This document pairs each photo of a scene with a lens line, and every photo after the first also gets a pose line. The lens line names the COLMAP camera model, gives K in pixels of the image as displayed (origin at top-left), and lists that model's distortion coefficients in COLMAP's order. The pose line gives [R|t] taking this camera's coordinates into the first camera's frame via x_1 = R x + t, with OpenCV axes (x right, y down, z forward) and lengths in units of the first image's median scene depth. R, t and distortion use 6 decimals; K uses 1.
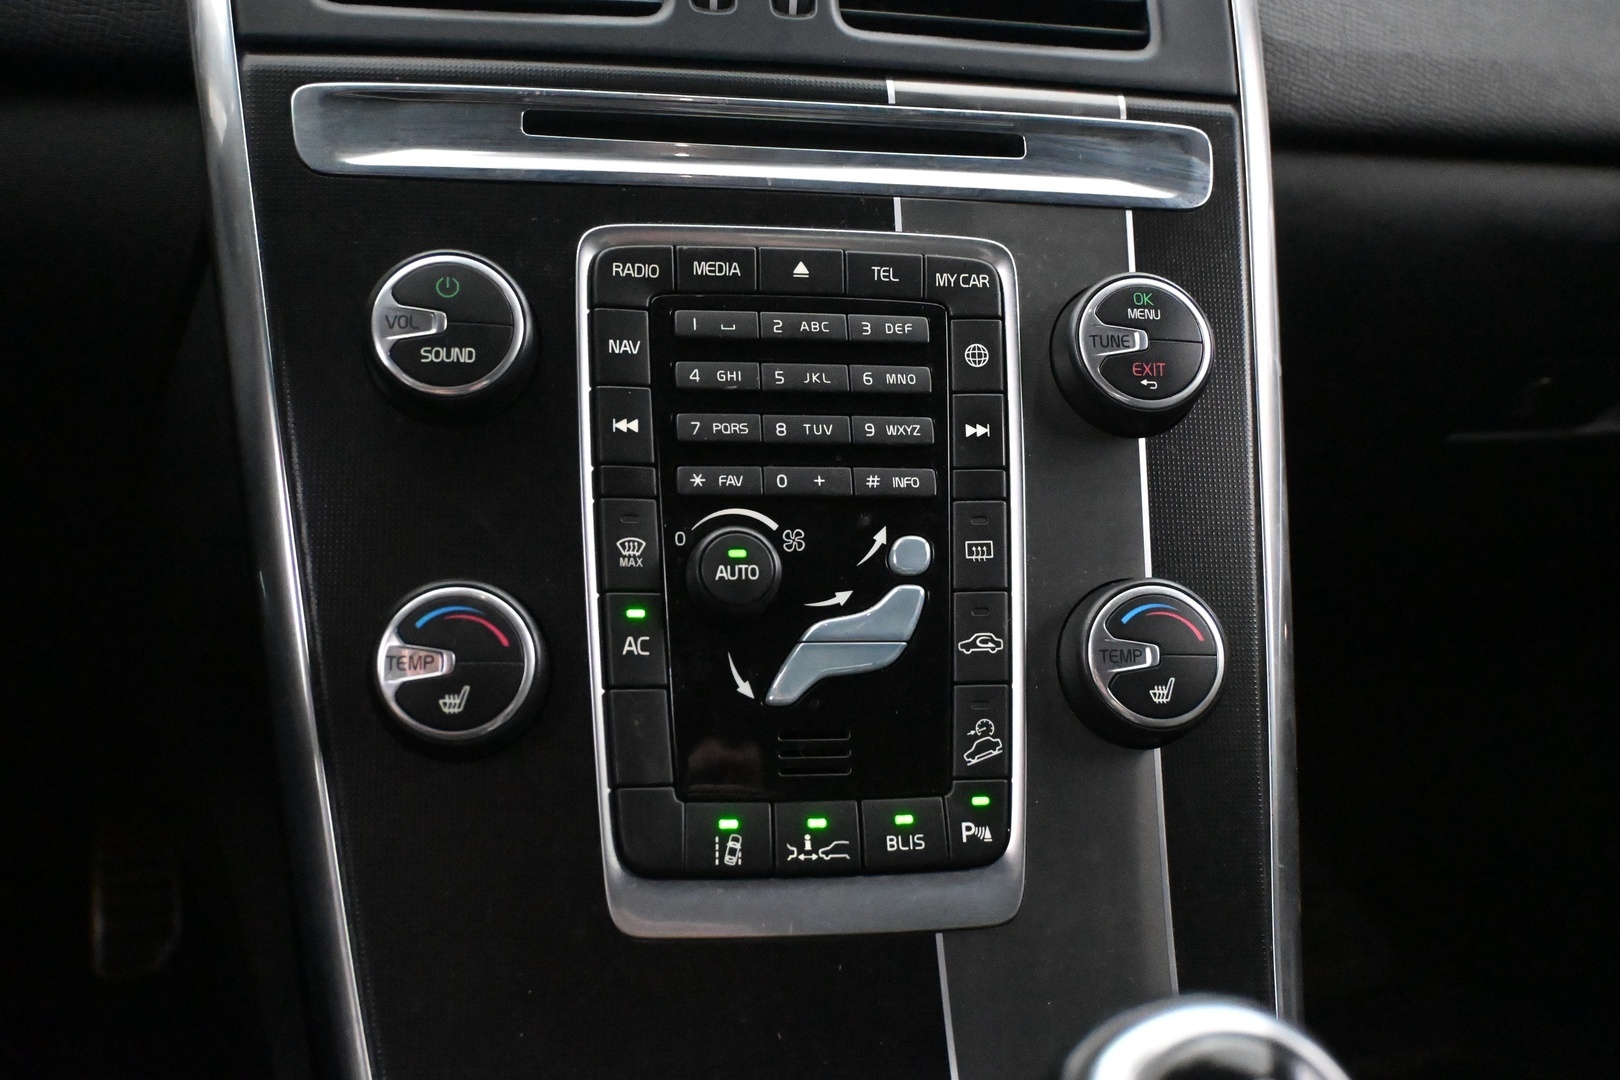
lens RADIAL K [[1568.2, 0, 810.0], [0, 1568.2, 540.0], [0, 0, 1]] dist [-0.005942, 0.002034]
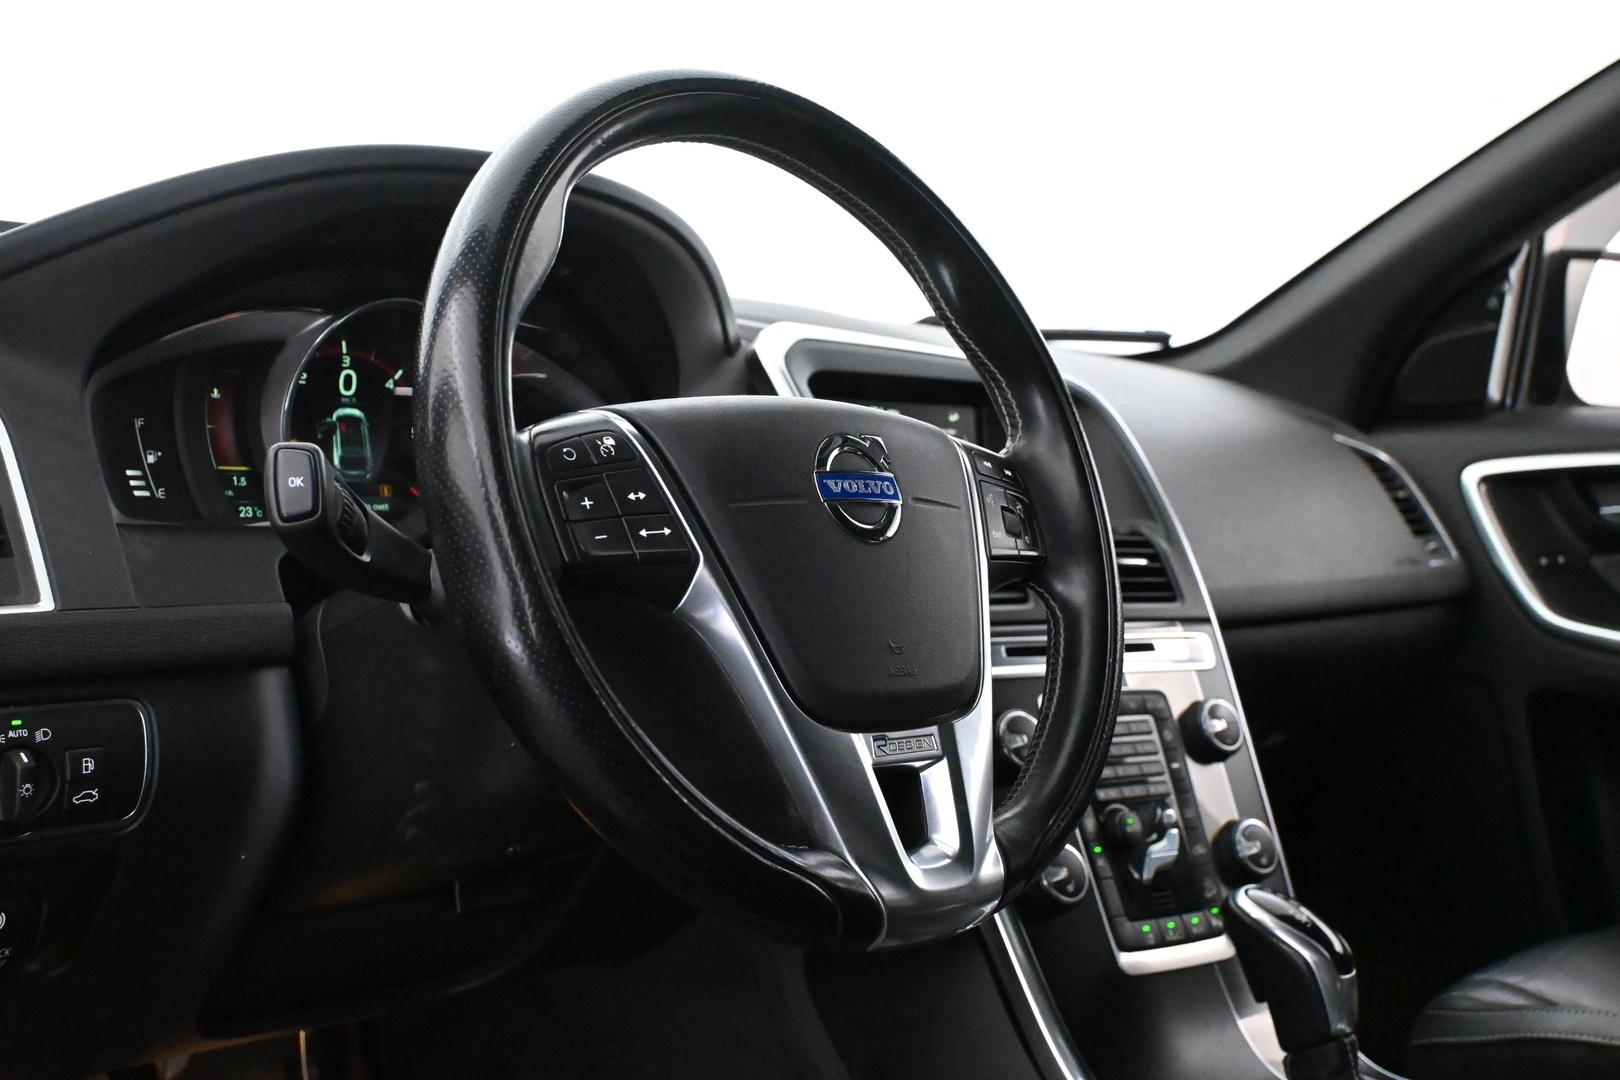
lens RADIAL K [[1937.6, 0, 810.0], [0, 1937.6, 540.0], [0, 0, 1]] dist [0.010527, -0.000476]
pose [[0.887952, -0.031202, 0.458877, -1.869168], [0.119156, 0.979239, -0.163988, 0.015330], [-0.444234, 0.200291, 0.873235, -1.548150]]
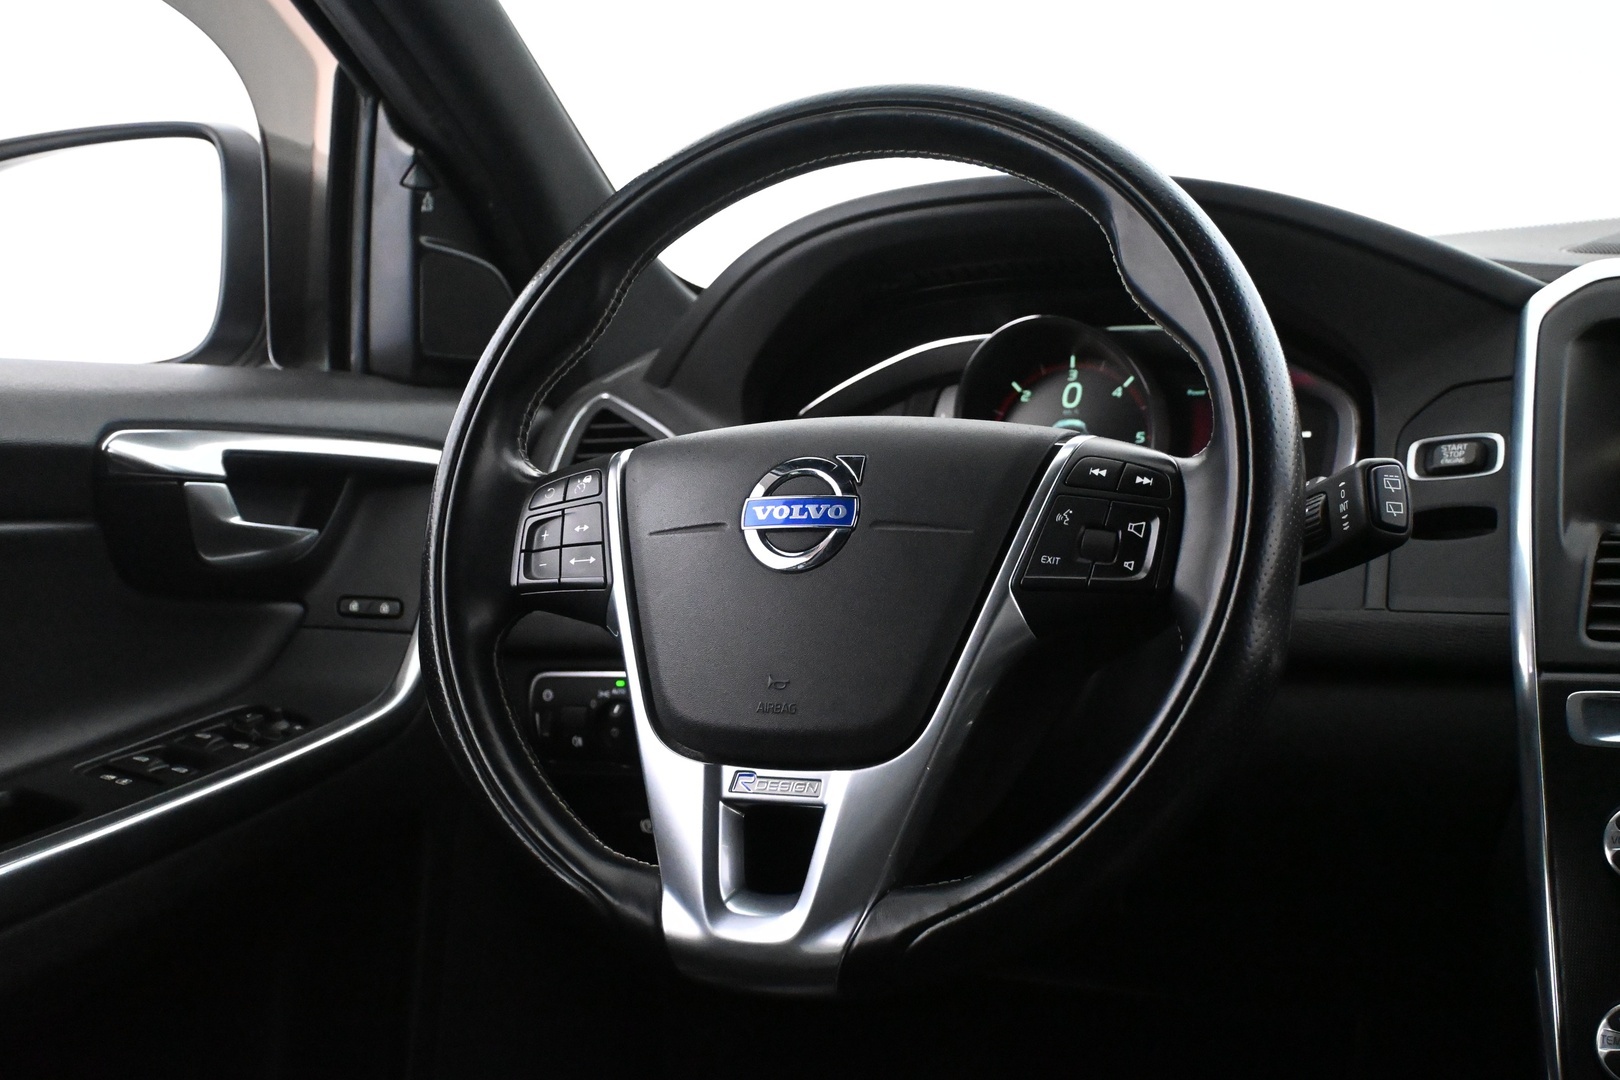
lens RADIAL K [[1852.0, 0, 810.0], [0, 1852.0, 540.0], [0, 0, 1]] dist [-0.007872, -0.025565]
pose [[0.714365, -0.031619, -0.699058, 0.520701], [-0.100730, 0.983928, -0.147440, -0.070047], [0.692485, 0.175742, 0.699699, -1.073695]]
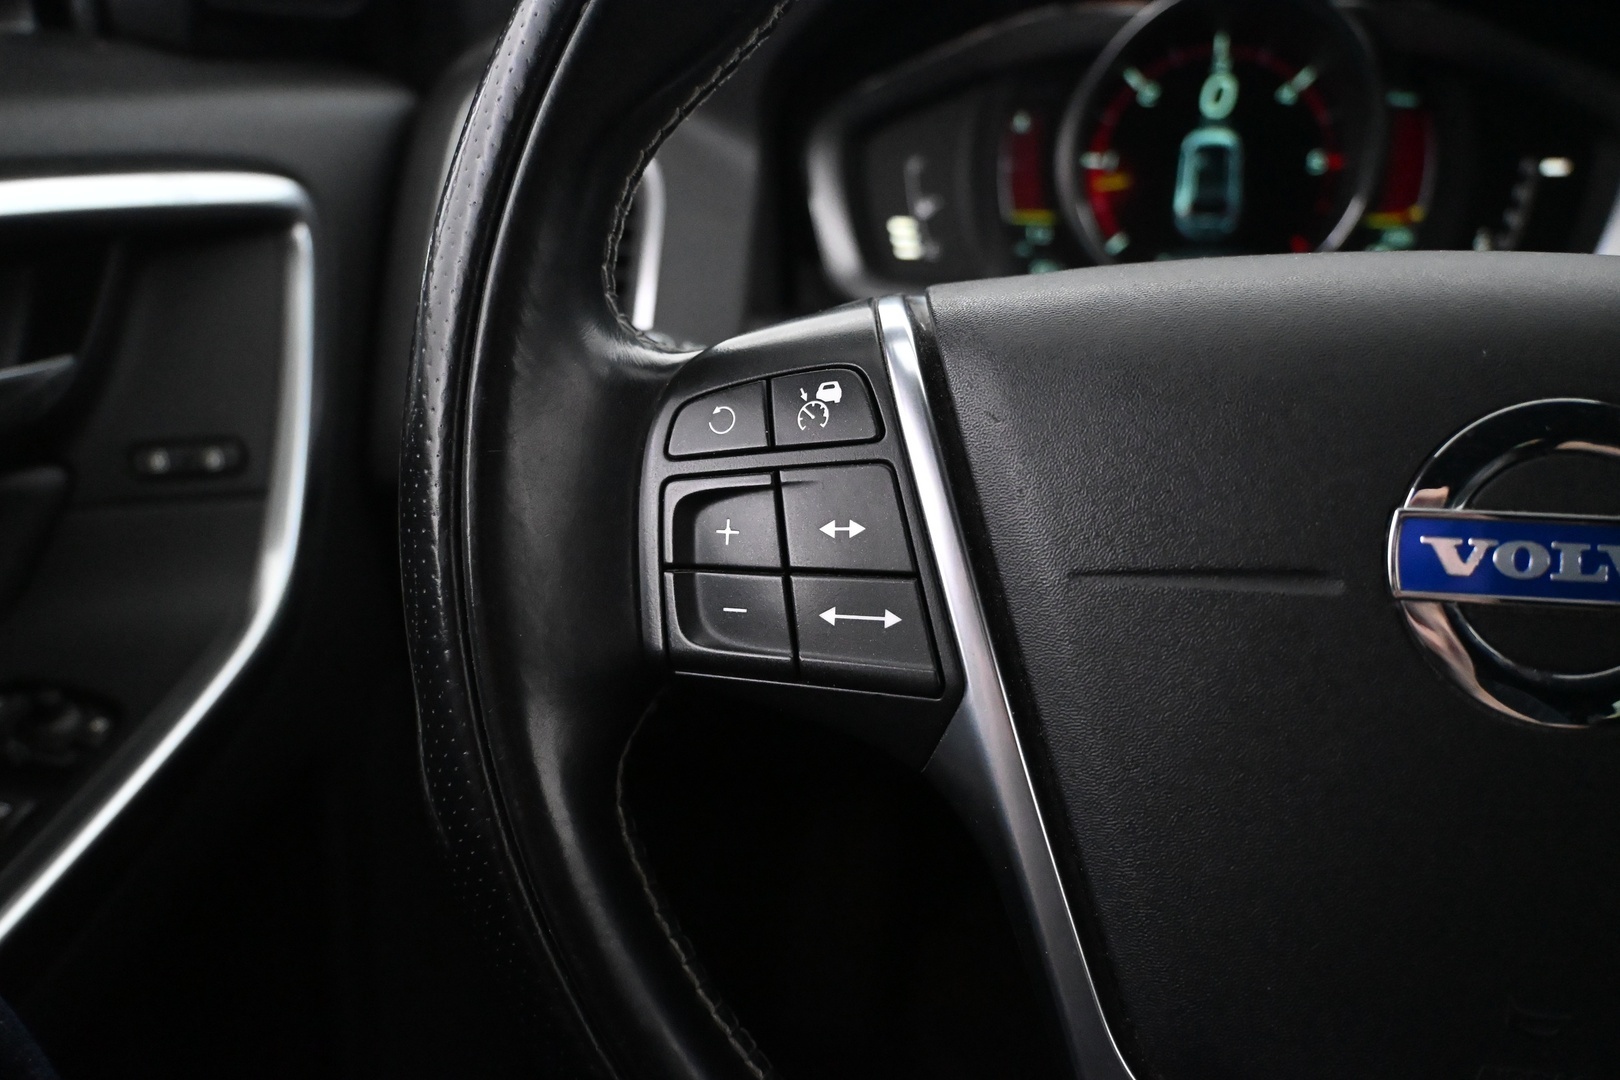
lens RADIAL K [[1239.7, 0, 810.0], [0, 1239.7, 540.0], [0, 0, 1]] dist [-0.021016, -0.001196]
pose [[0.880777, 0.124309, -0.456924, -0.886668], [-0.060662, 0.986598, 0.151476, -0.446001], [0.469630, -0.105698, 0.876513, -0.287202]]
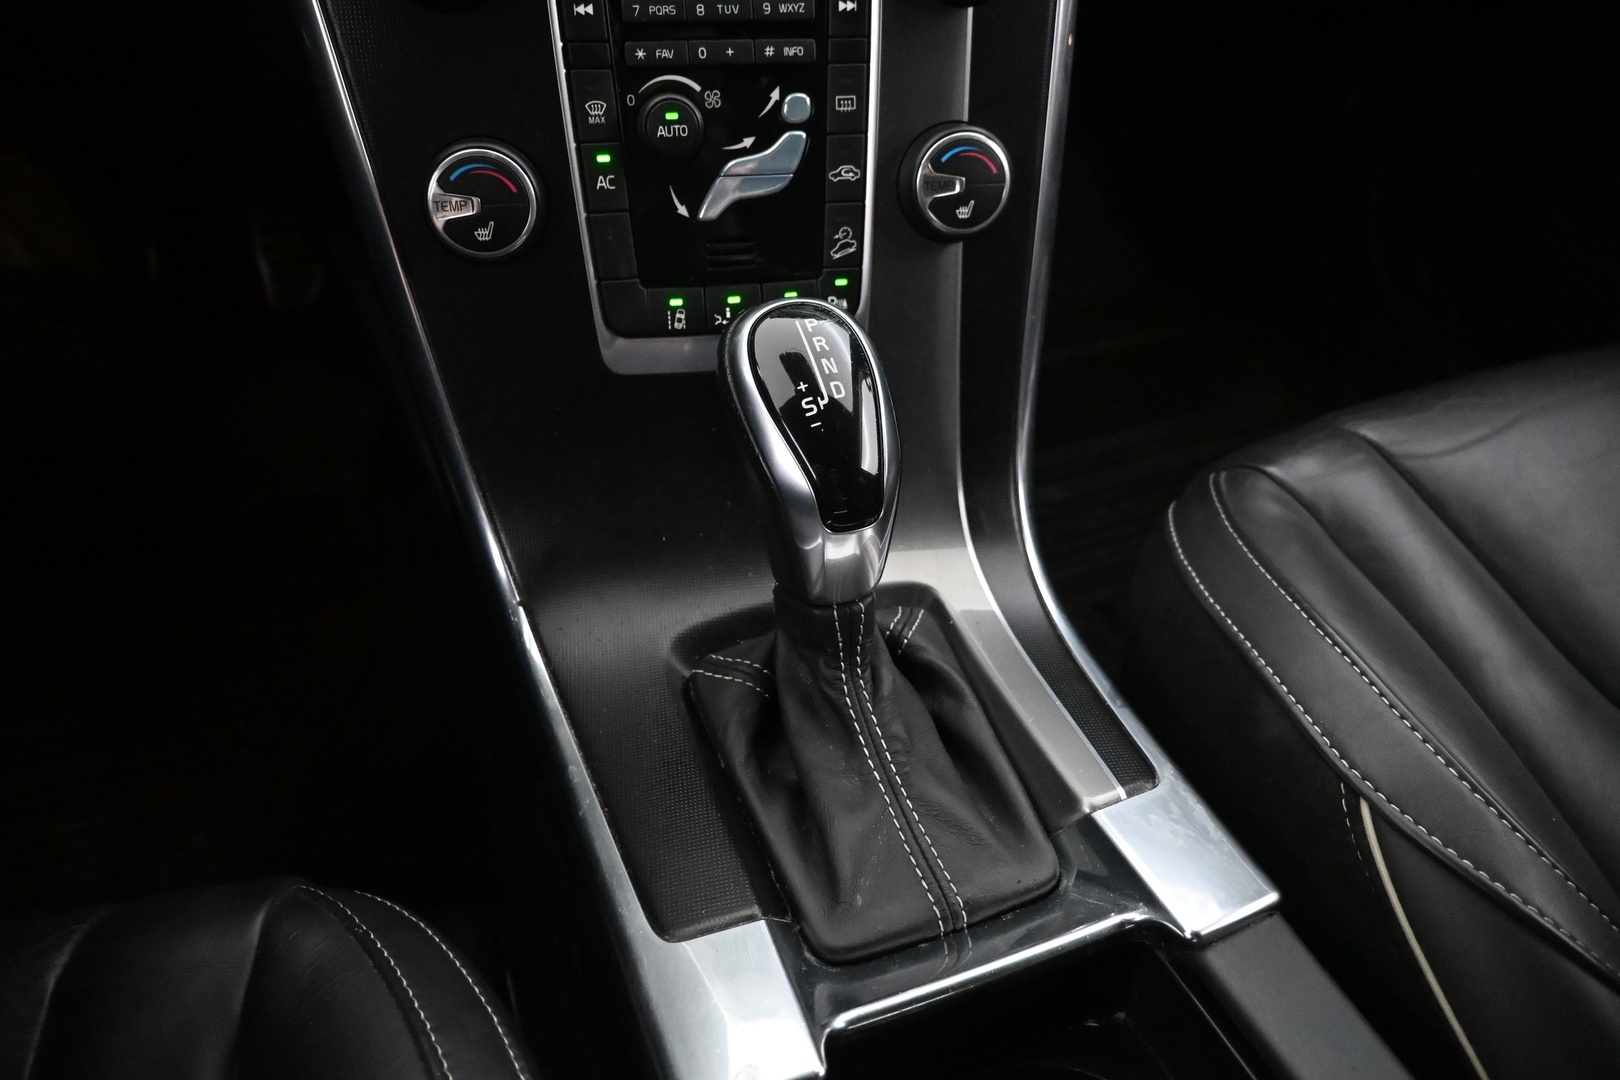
lens RADIAL K [[1094.4, 0, 810.0], [0, 1094.4, 540.0], [0, 0, 1]] dist [-0.005942, 0.002987]
pose [[0.999363, -0.011214, 0.033866, 0.039034], [-0.008467, 0.847634, 0.530514, -0.185075], [-0.034655, -0.530463, 0.846999, -0.038099]]
